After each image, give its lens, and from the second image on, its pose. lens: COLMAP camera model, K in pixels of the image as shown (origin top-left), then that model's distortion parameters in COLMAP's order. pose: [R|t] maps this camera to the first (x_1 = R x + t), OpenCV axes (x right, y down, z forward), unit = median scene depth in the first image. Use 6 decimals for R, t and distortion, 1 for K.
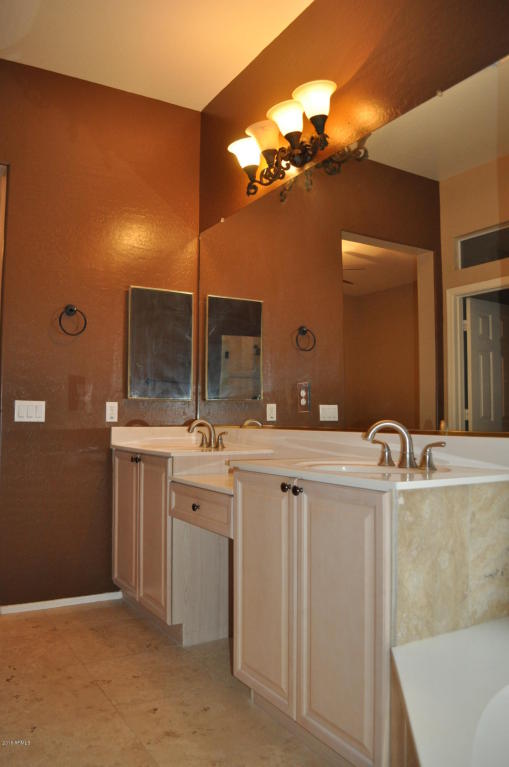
lens RADIAL K [[602.1, 0, 242.2], [0, 602.1, 385.1], [0, 0, 1]] dist [-0.075913, 0.011506]
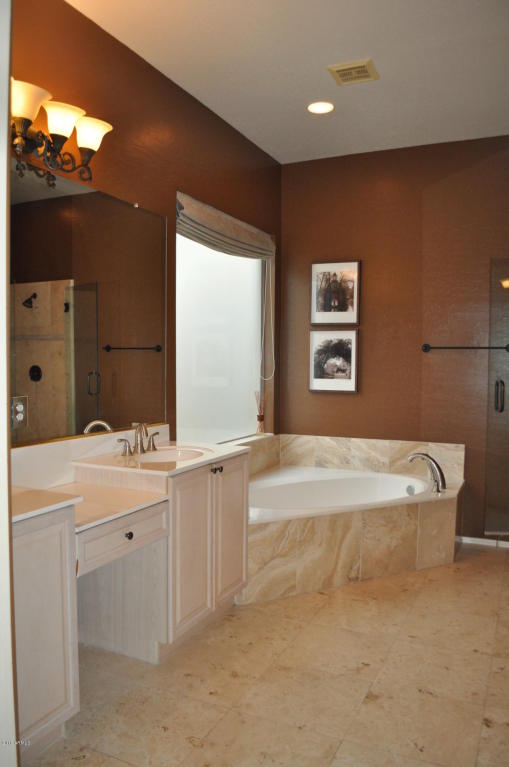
lens RADIAL K [[602.1, 0, 242.2], [0, 602.1, 385.1], [0, 0, 1]] dist [-0.075913, 0.011506]
pose [[-0.557948, -0.043077, 0.828757, -1.153549], [-0.051476, 0.998525, 0.017246, -0.074864], [-0.828278, -0.033039, -0.559342, 1.676423]]
